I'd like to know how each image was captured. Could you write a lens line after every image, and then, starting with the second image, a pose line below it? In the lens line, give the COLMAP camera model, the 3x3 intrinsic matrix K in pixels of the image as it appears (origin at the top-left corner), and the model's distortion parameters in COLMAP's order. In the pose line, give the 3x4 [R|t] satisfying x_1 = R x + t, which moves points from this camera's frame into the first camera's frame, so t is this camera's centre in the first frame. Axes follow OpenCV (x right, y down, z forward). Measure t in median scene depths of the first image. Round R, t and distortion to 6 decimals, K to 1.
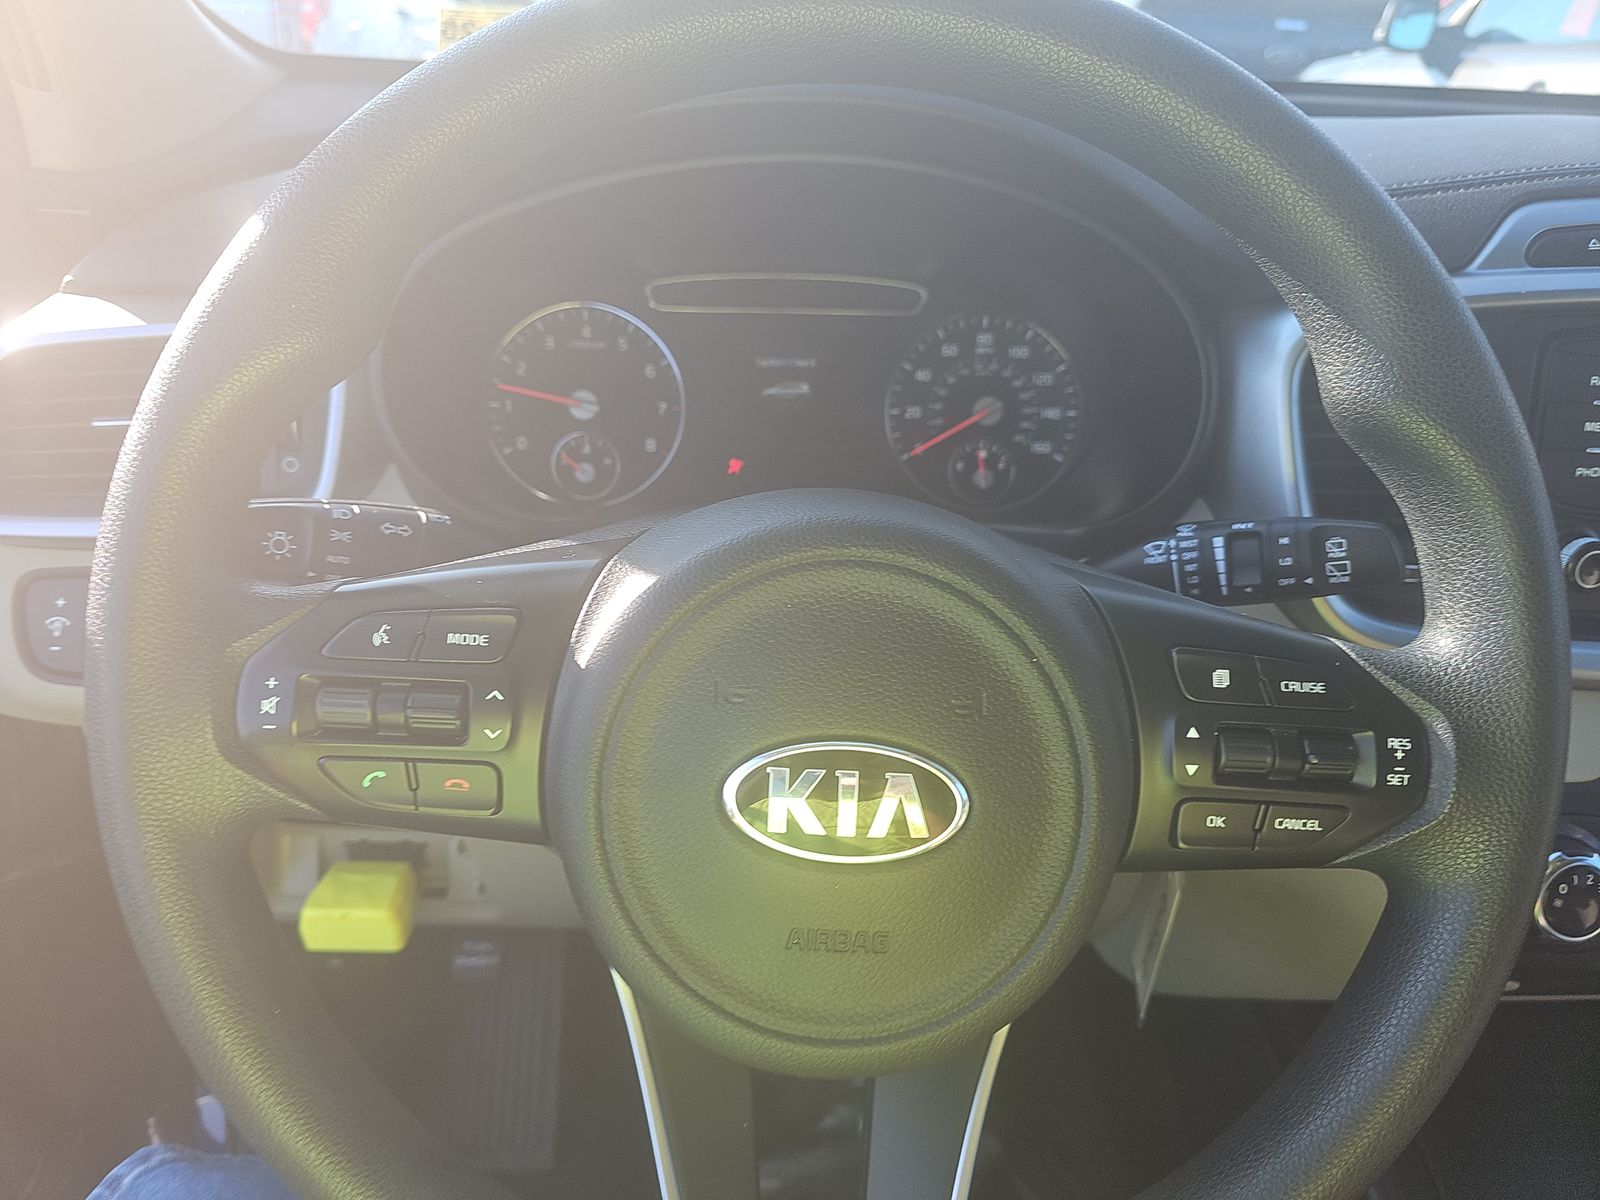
lens RADIAL K [[1068.6, 0, 800.0], [0, 1068.6, 600.0], [0, 0, 1]] dist [0.071734, -0.128274]
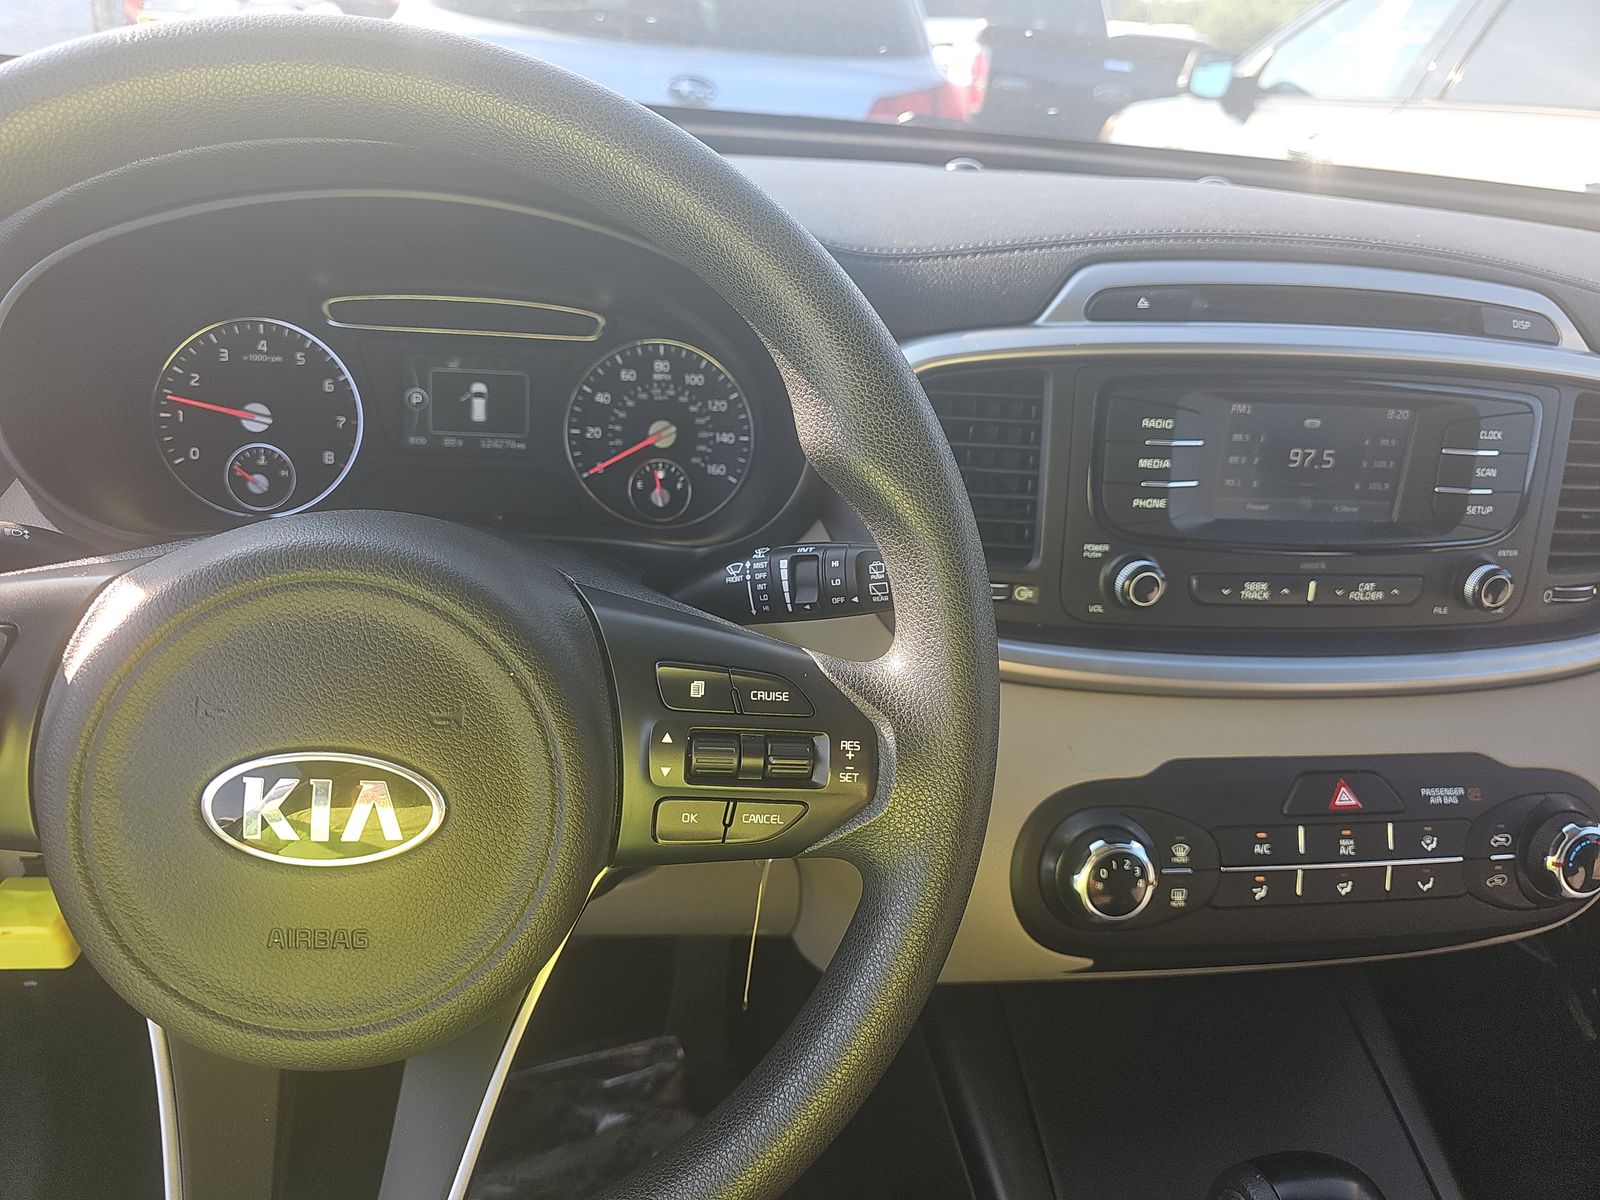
lens RADIAL K [[1059.3, 0, 775.8], [0, 1059.3, 586.4], [0, 0, 1]] dist [0.046986, -0.074910]
pose [[0.992236, 0.006890, 0.124180, 0.241434], [-0.004516, 0.999802, -0.019382, -0.009370], [-0.124289, 0.018670, 0.992070, -0.075614]]
